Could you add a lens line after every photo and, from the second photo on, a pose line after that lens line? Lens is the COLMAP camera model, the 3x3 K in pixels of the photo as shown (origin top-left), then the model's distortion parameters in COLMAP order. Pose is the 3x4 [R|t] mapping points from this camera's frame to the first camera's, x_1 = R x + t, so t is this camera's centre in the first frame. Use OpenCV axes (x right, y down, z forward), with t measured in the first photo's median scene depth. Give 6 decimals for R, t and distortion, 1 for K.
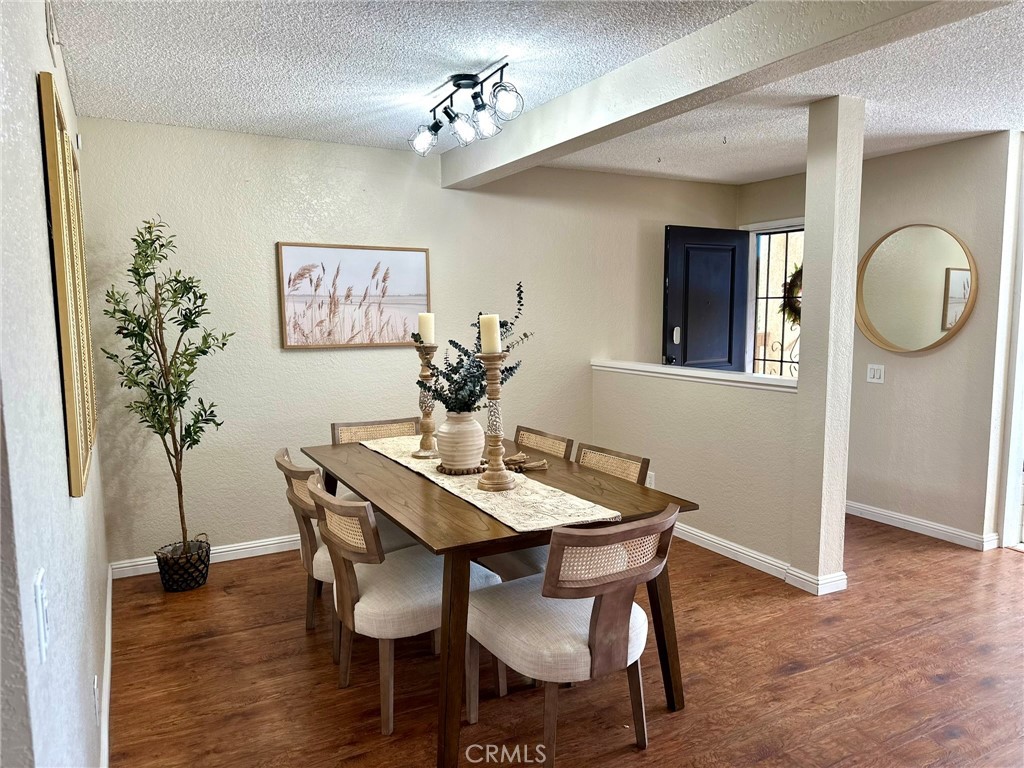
lens RADIAL K [[713.2, 0, 512.0], [0, 713.2, 383.9], [0, 0, 1]] dist [-0.001389, -0.001119]
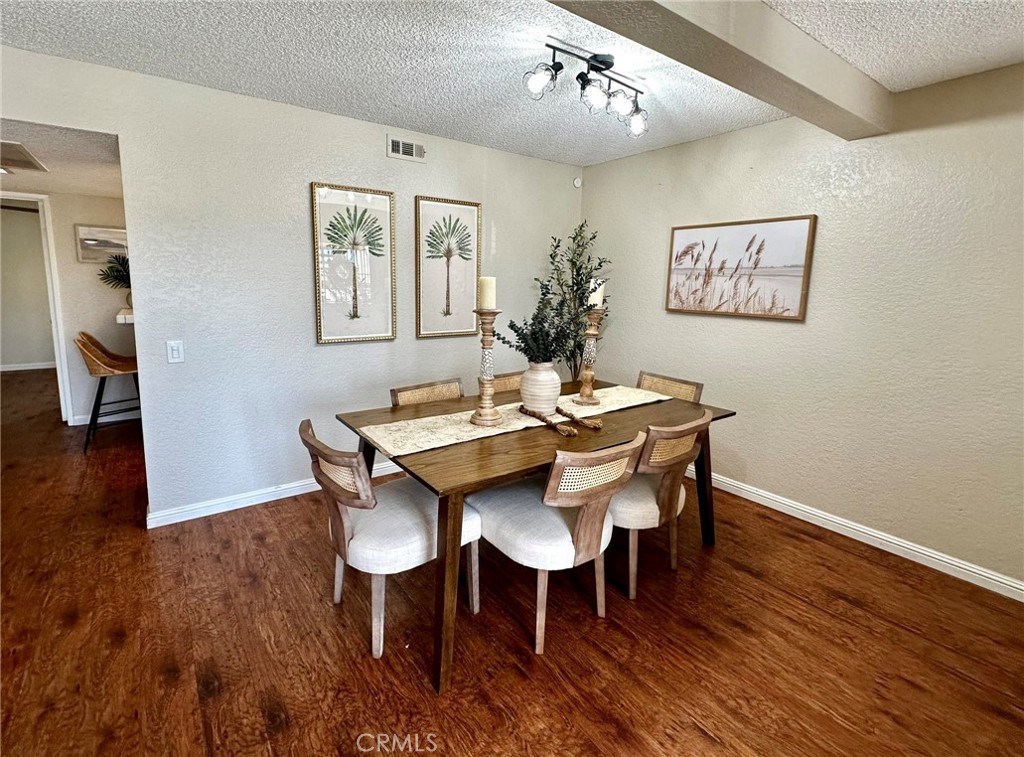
lens RADIAL K [[461.9, 0, 488.6], [0, 461.9, 342.8], [0, 0, 1]] dist [0.000738, 0.000209]
pose [[0.108320, 0.132862, -0.985198, 0.463026], [-0.124428, 0.985047, 0.119161, -0.050056], [0.986298, 0.109678, 0.123232, 0.569041]]
